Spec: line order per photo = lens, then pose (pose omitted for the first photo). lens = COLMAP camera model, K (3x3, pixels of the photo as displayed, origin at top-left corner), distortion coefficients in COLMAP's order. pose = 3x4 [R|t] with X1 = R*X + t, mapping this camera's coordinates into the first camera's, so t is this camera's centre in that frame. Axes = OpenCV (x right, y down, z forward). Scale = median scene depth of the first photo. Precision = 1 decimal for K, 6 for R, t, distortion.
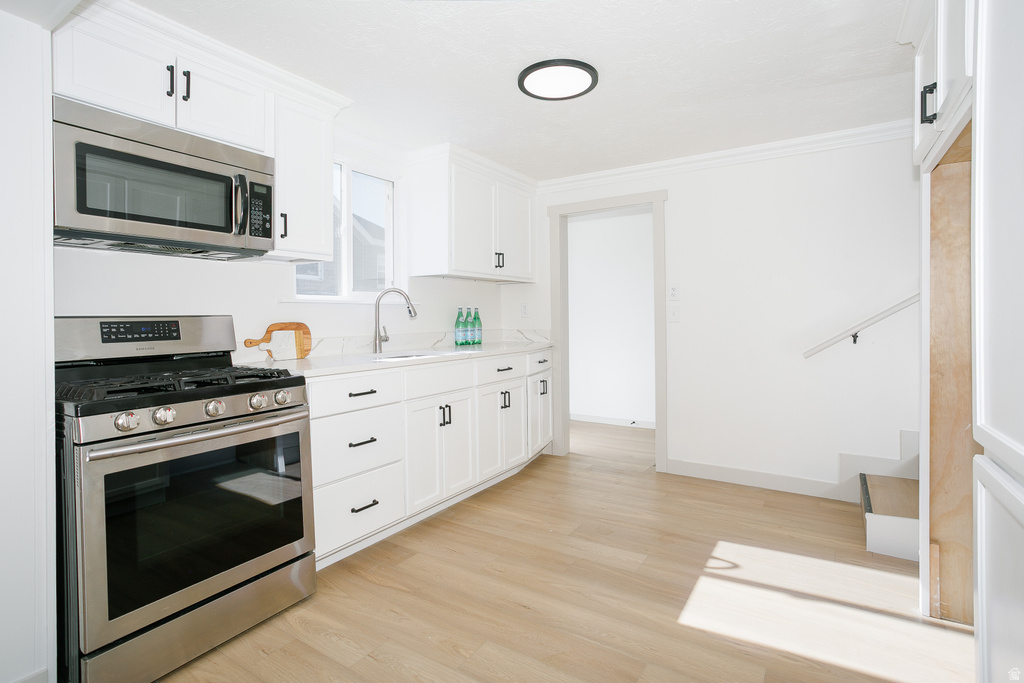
lens RADIAL K [[499.9, 0, 502.9], [0, 499.9, 318.2], [0, 0, 1]] dist [-0.013023, 0.002309]
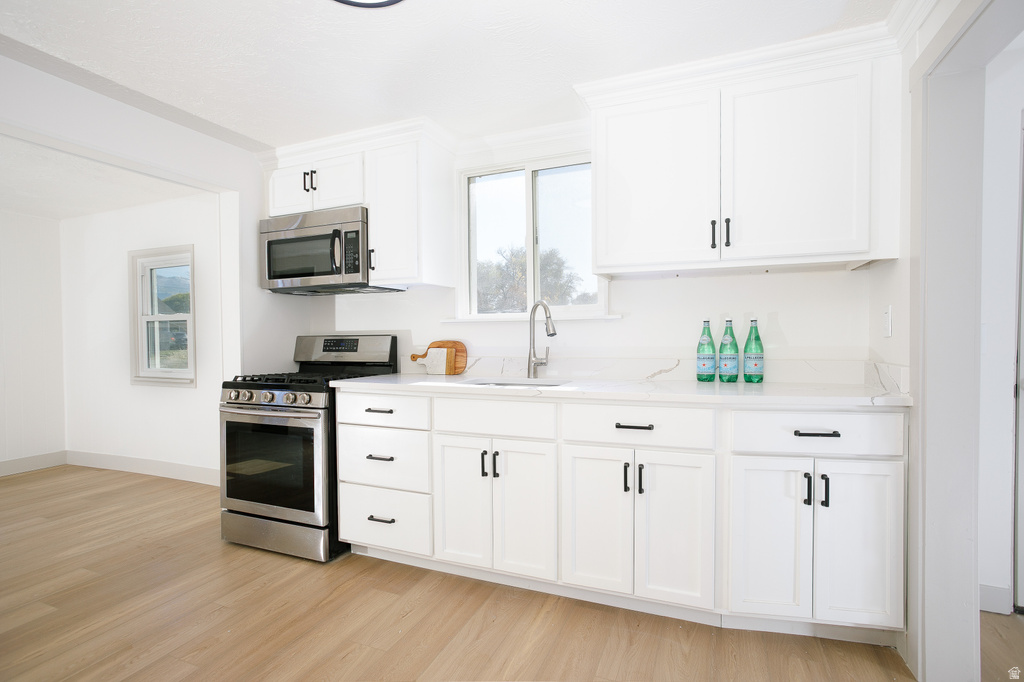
lens RADIAL K [[499.9, 0, 515.9], [0, 499.9, 348.7], [0, 0, 1]] dist [-0.013023, 0.002309]
pose [[0.195342, 0.031029, -0.980244, 0.674735], [0.001472, 0.999489, 0.031931, -0.008997], [0.980734, -0.007681, 0.195196, 0.924562]]
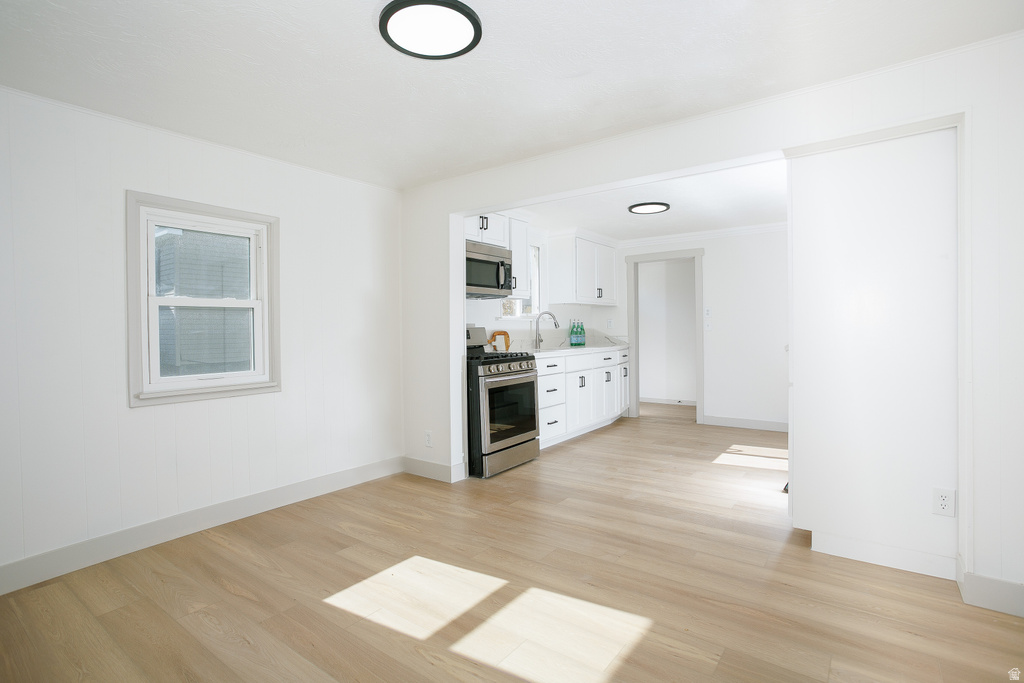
lens RADIAL K [[499.9, 0, 517.9], [0, 499.9, 331.6], [0, 0, 1]] dist [-0.013023, 0.002309]
pose [[0.999451, -0.002828, -0.033012, -0.301303], [0.002865, 0.999995, 0.001080, 0.008722], [0.033009, -0.001174, 0.999454, -0.870613]]
